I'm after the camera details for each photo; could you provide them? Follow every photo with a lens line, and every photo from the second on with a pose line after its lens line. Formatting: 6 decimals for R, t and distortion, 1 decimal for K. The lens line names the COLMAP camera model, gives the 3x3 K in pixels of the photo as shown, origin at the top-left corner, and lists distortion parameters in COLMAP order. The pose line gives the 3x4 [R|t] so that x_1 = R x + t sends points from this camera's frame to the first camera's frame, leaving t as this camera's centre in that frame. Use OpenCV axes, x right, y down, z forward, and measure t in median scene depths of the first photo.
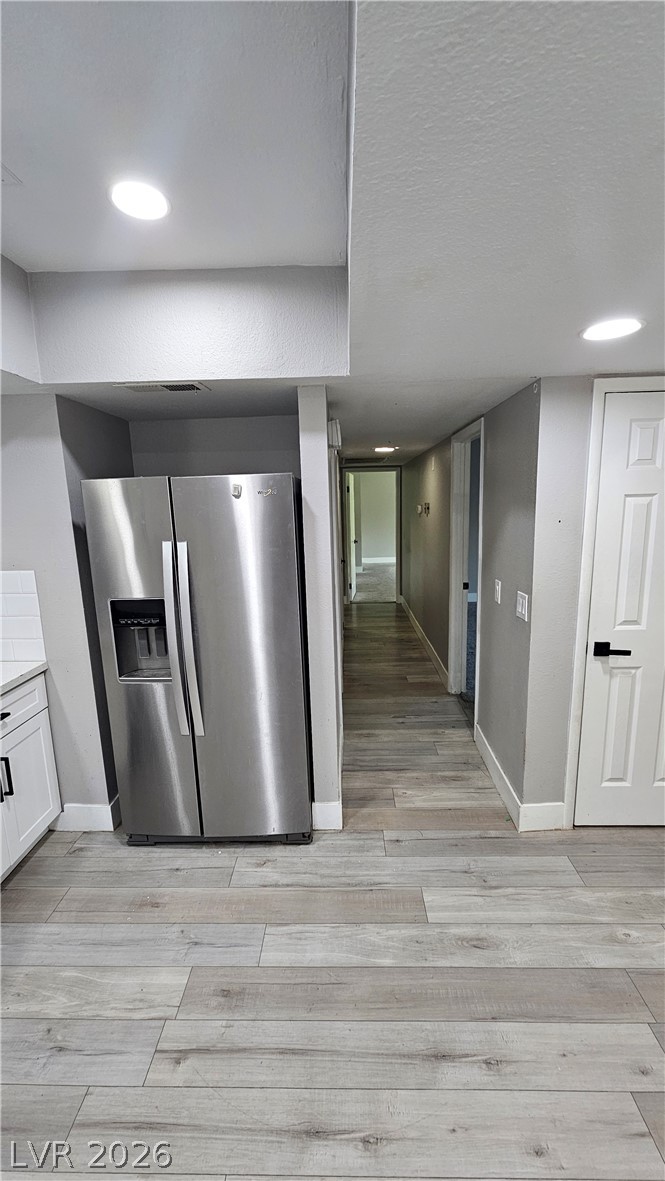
lens RADIAL K [[480.4, 0, 332.6], [0, 480.4, 589.2], [0, 0, 1]] dist [0.000453, -0.001916]
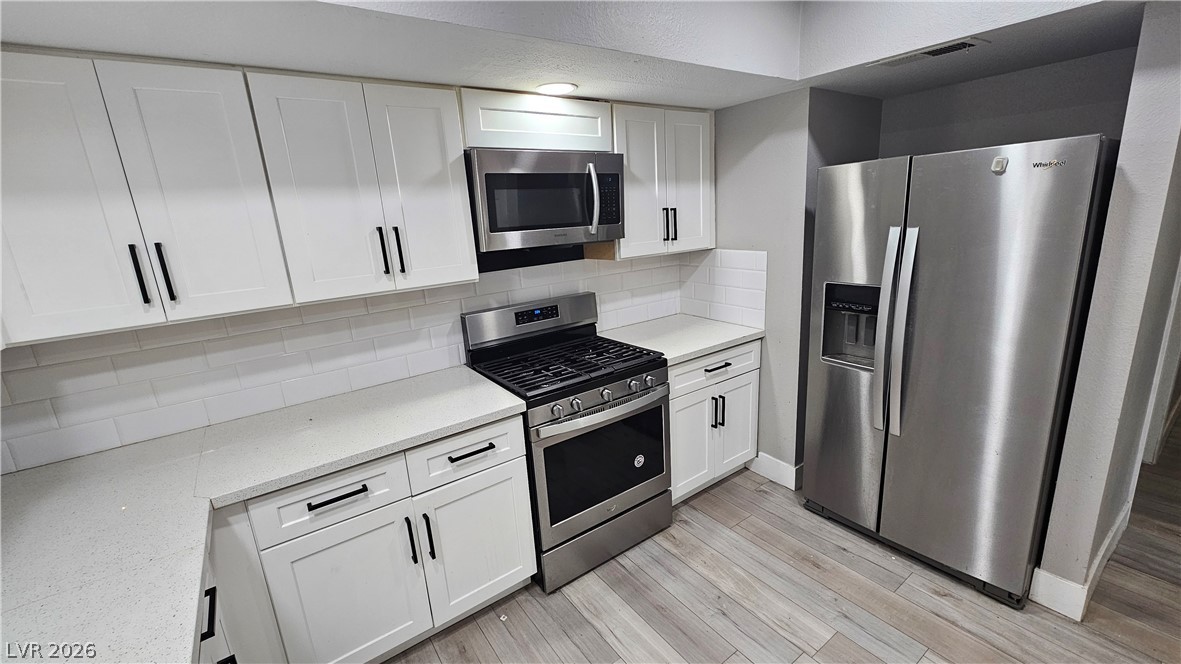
lens RADIAL K [[481.2, 0, 588.1], [0, 481.2, 332.8], [0, 0, 1]] dist [0.002329, -0.001596]
pose [[0.602284, 0.184540, -0.776659, 0.067056], [-0.099427, 0.982679, 0.156388, 0.017755], [0.792066, -0.016969, 0.610199, -0.066837]]
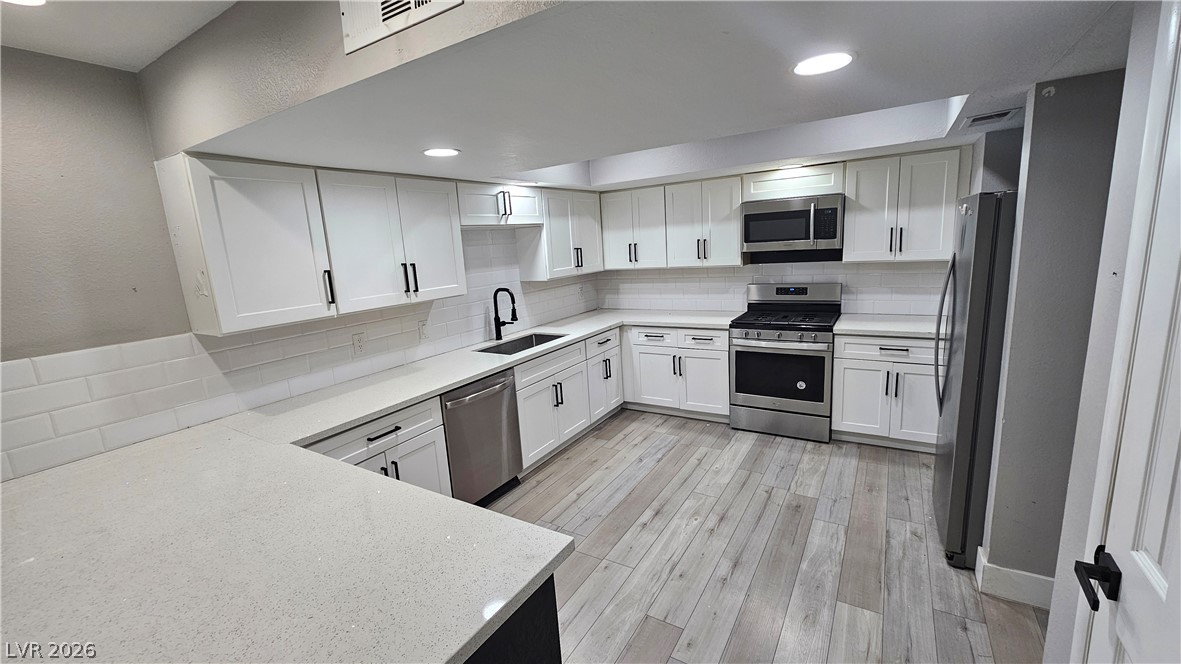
lens RADIAL K [[481.2, 0, 586.6], [0, 481.2, 332.5], [0, 0, 1]] dist [0.002329, -0.001596]
pose [[-0.508477, 0.218637, -0.832856, 1.183729], [-0.078465, 0.951438, 0.297671, -0.190537], [0.857493, 0.216709, -0.466629, 0.790795]]
